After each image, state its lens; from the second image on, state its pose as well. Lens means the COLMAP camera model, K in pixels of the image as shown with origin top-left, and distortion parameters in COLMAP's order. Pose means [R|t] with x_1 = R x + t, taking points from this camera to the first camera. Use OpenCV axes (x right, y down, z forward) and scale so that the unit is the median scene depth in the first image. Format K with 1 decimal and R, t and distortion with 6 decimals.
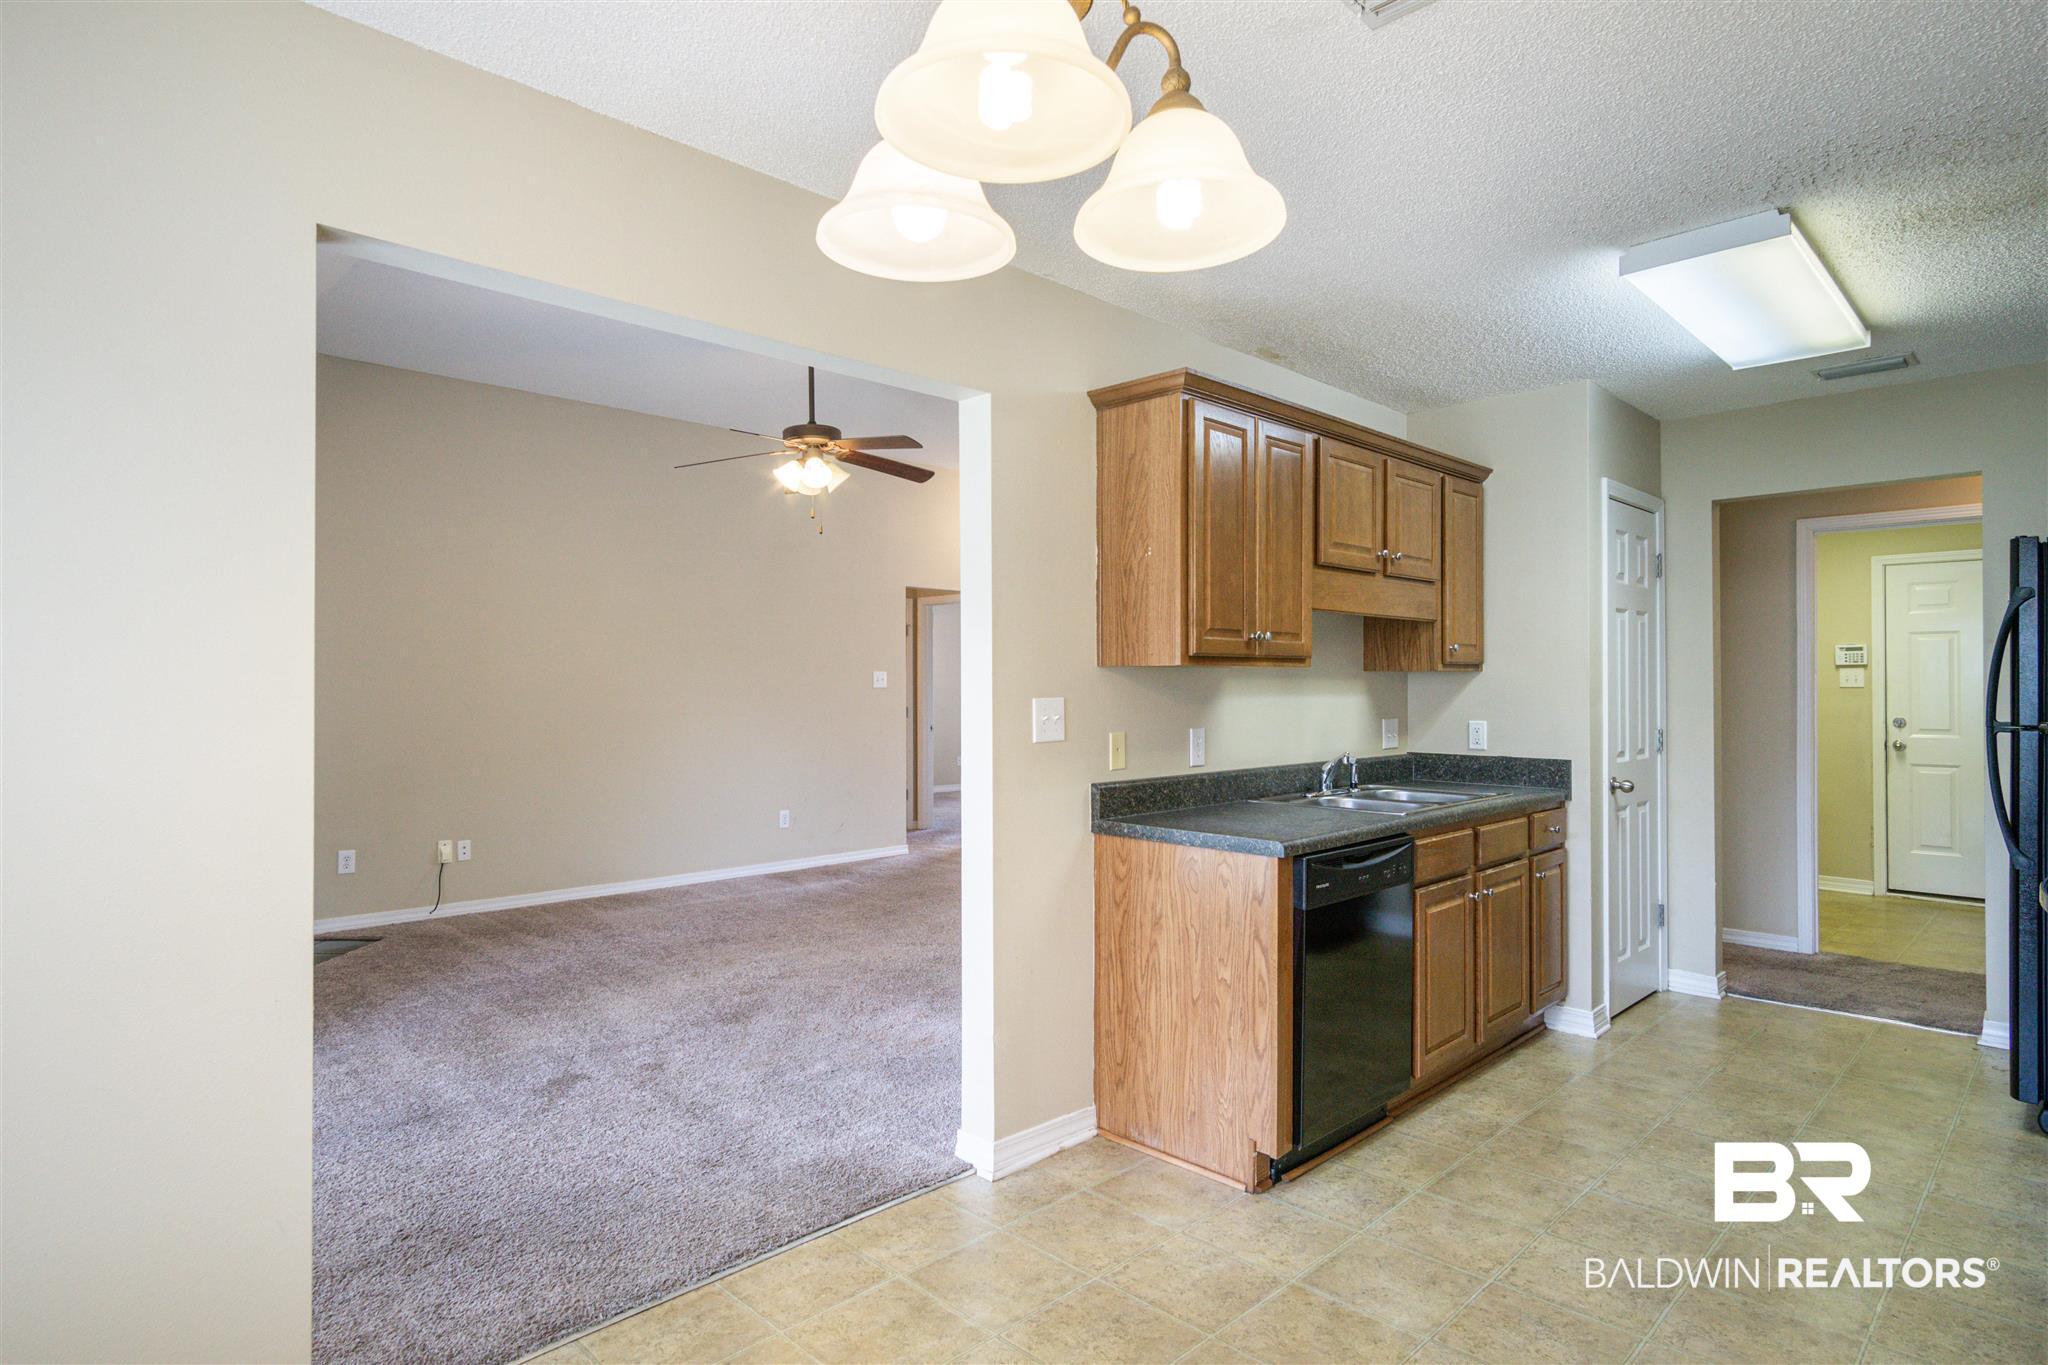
lens RADIAL K [[1095.9, 0, 991.2], [0, 1095.9, 675.2], [0, 0, 1]] dist [-0.008428, 0.003586]
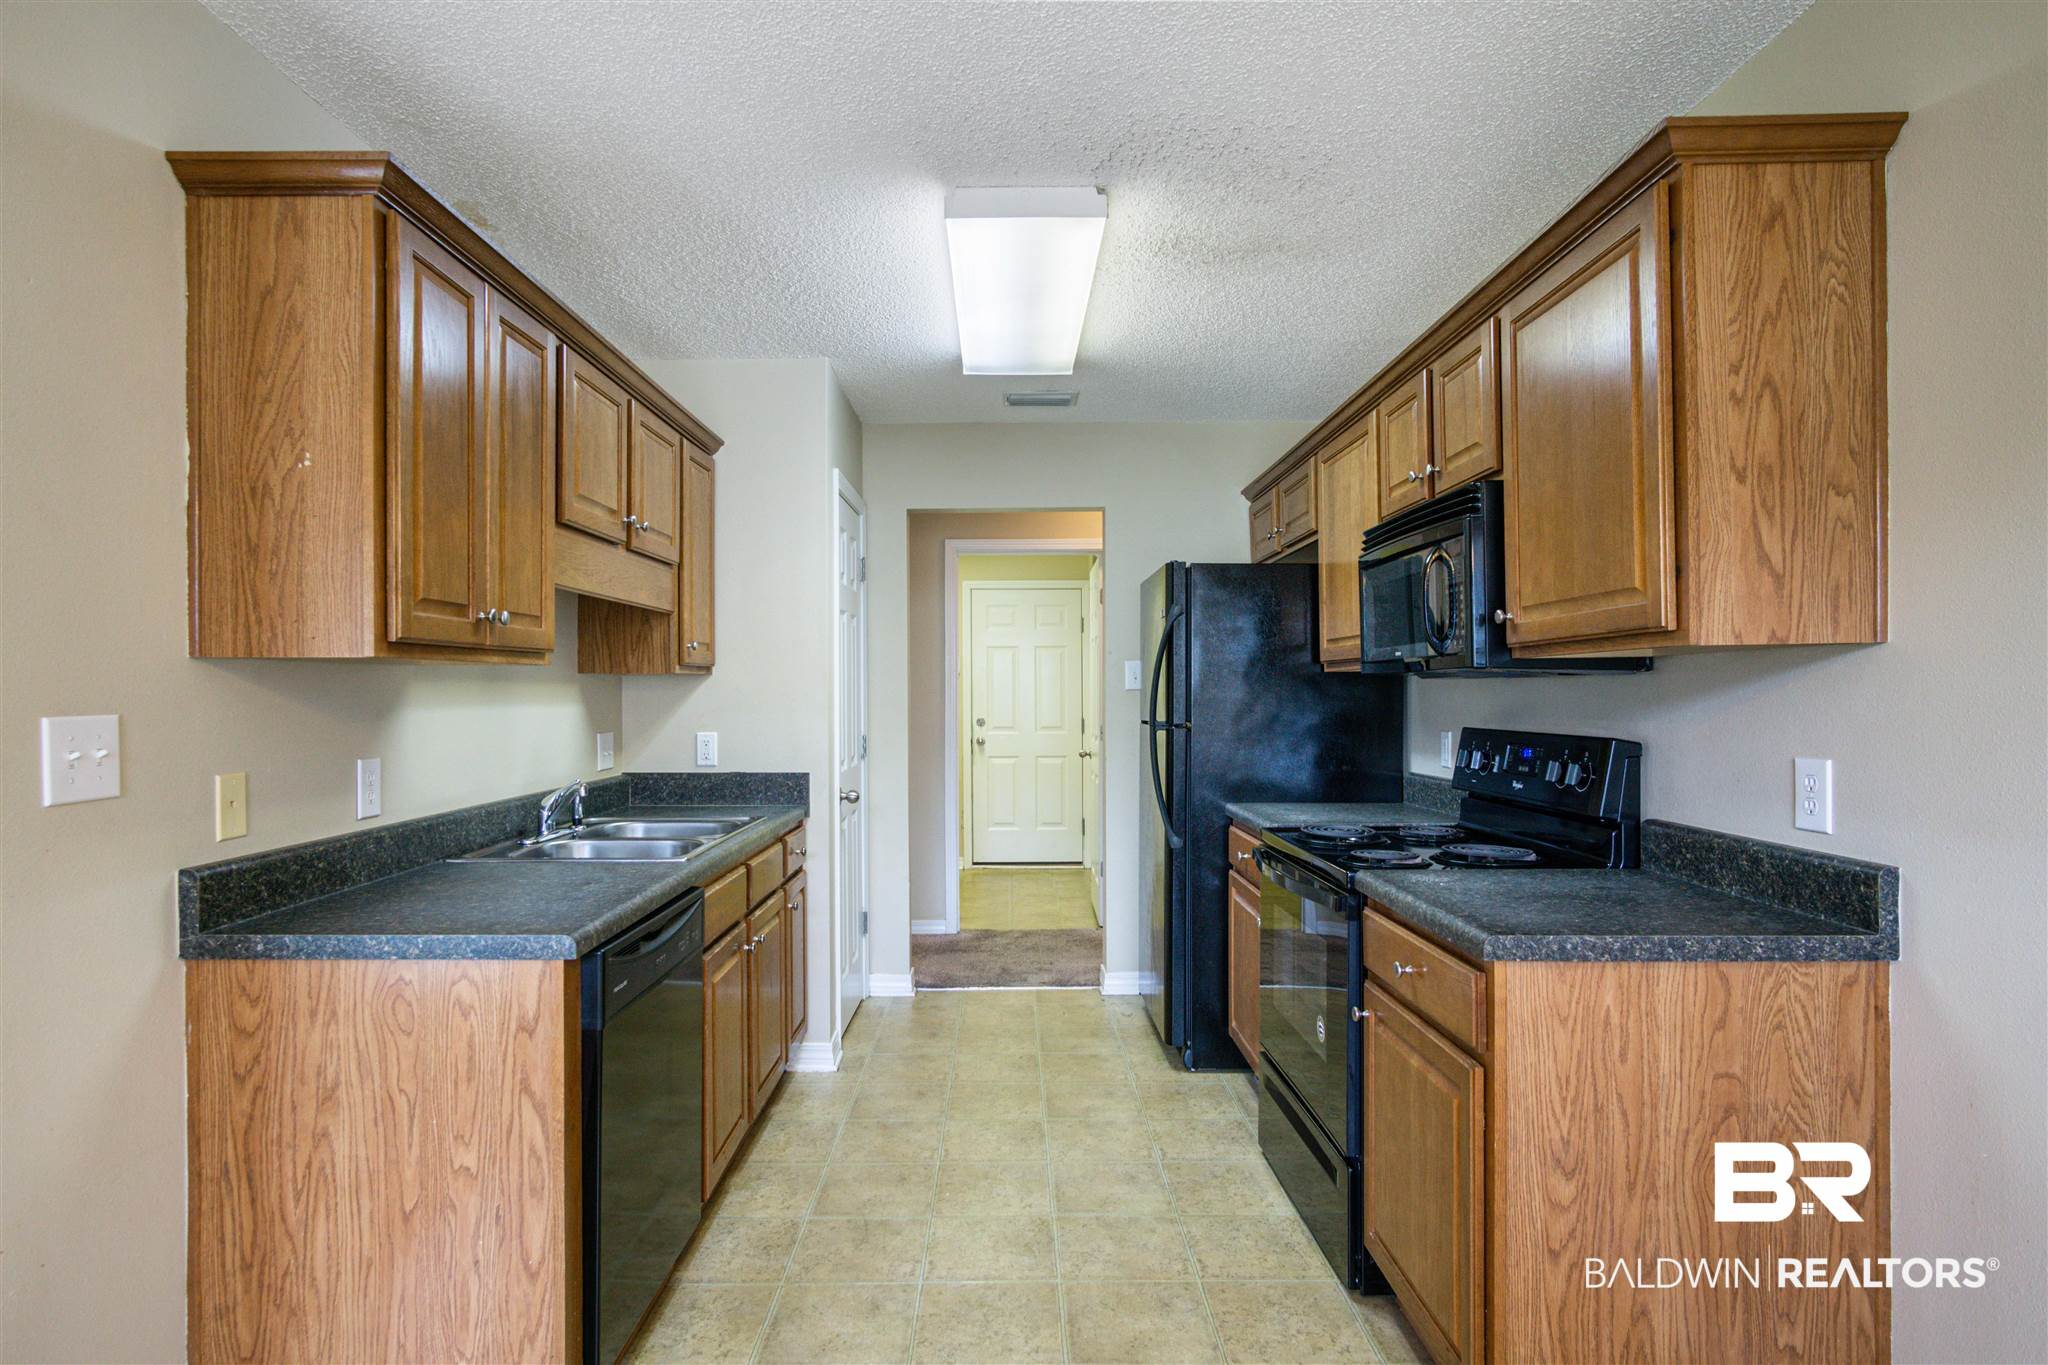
lens RADIAL K [[1095.9, 0, 1018.7], [0, 1095.9, 694.8], [0, 0, 1]] dist [-0.008428, 0.003586]
pose [[0.687526, -0.004920, 0.726143, -0.013348], [-0.003223, 0.999947, 0.009827, 0.003525], [-0.726153, -0.009097, 0.687473, 0.260309]]
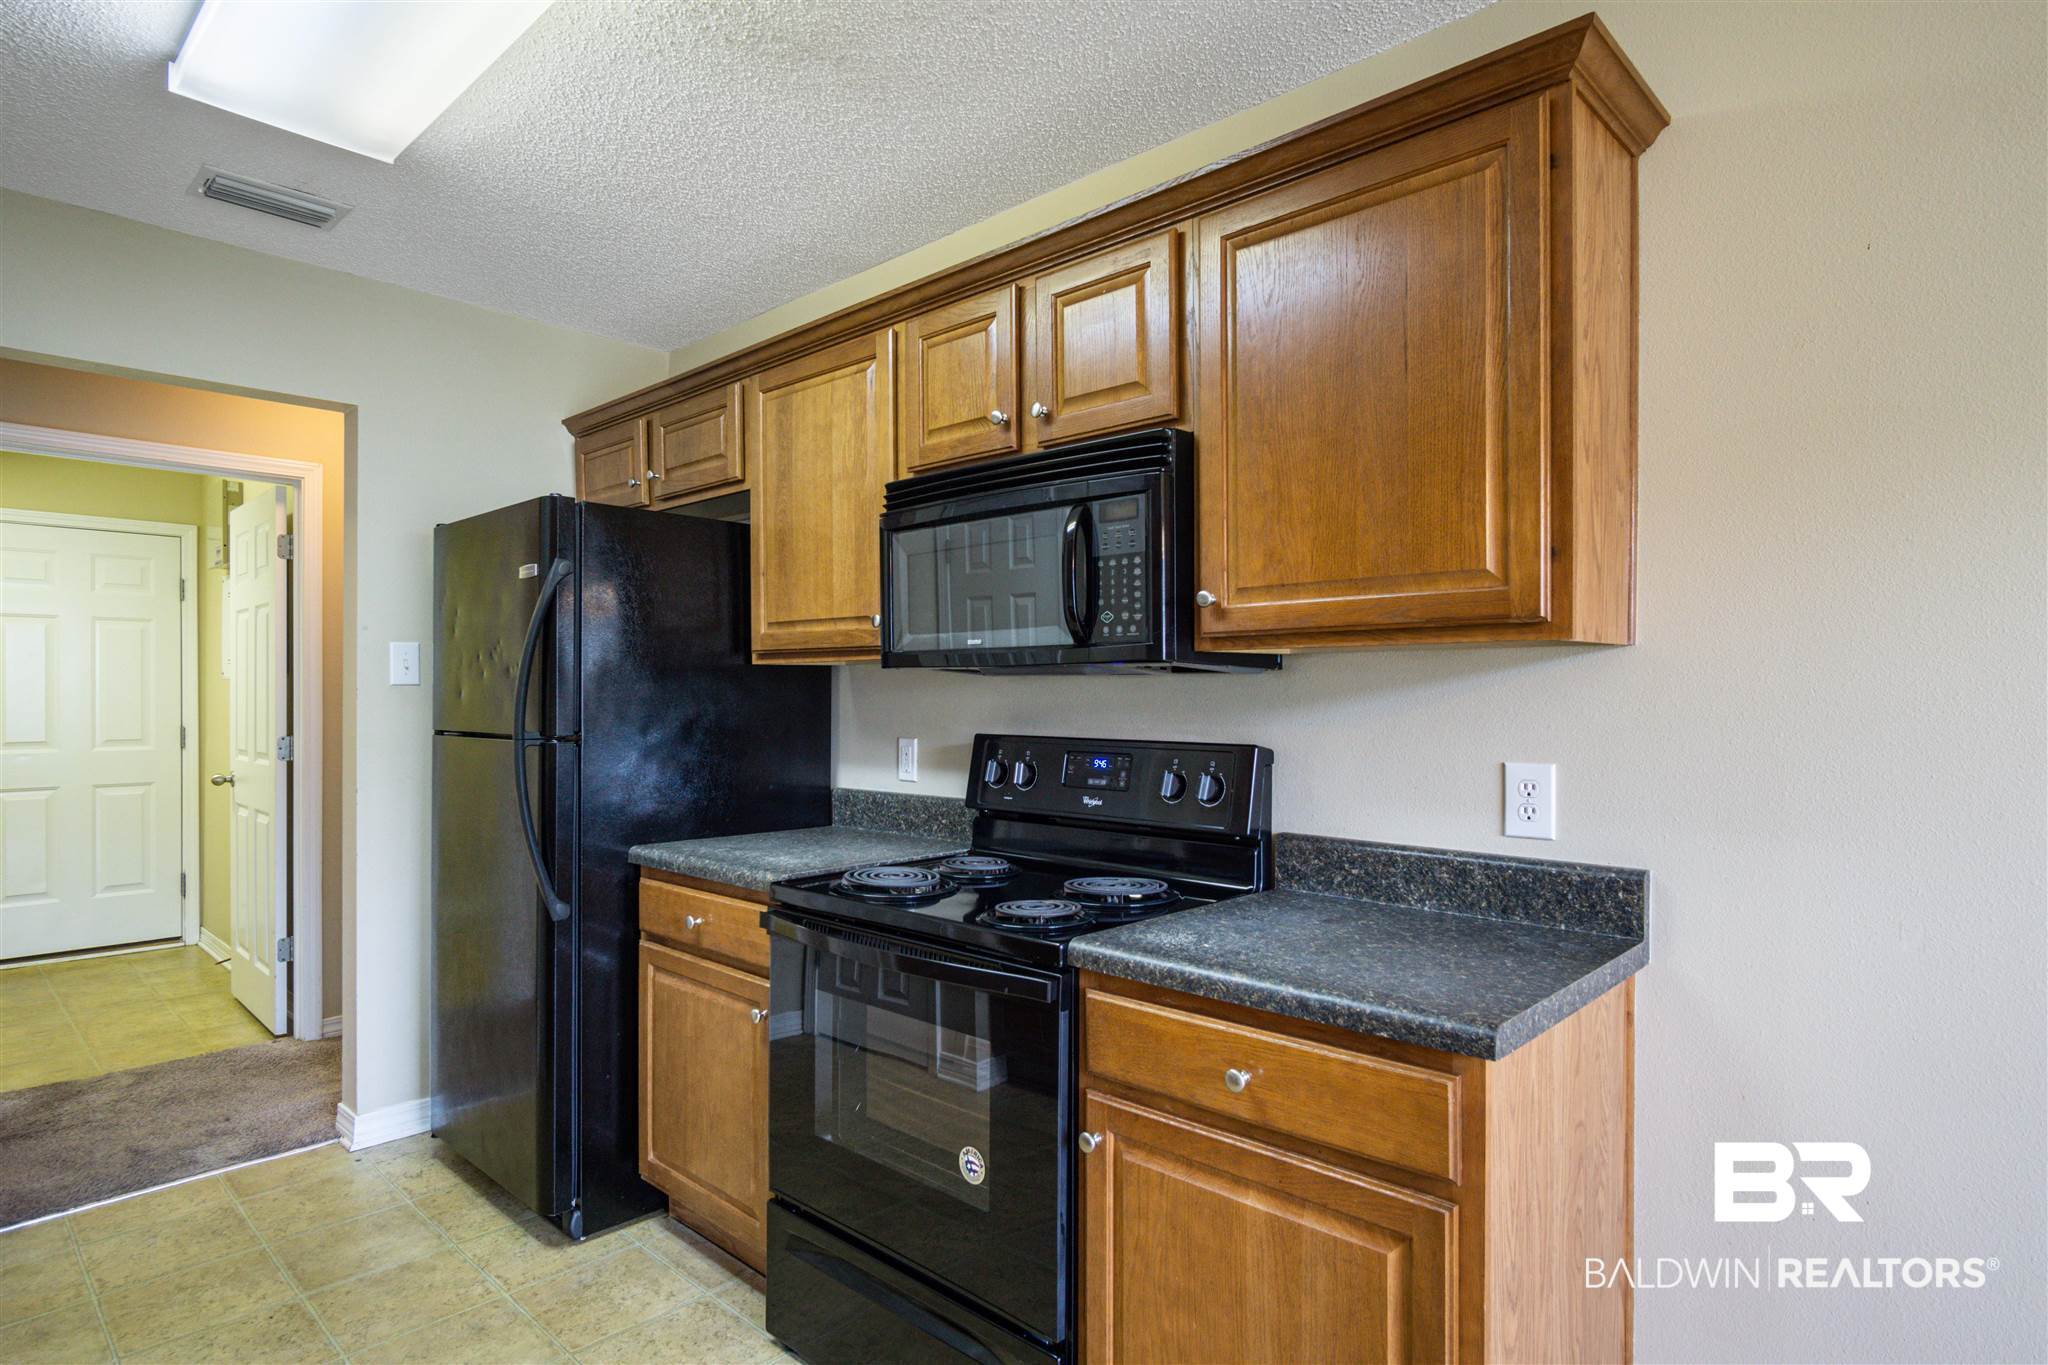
lens RADIAL K [[1095.9, 0, 1033.6], [0, 1095.9, 697.8], [0, 0, 1]] dist [-0.008428, 0.003586]
pose [[-0.045624, -0.007030, 0.998934, 0.119072], [-0.013883, 0.999883, 0.006402, 0.007293], [-0.998862, -0.013577, -0.045716, 0.569575]]
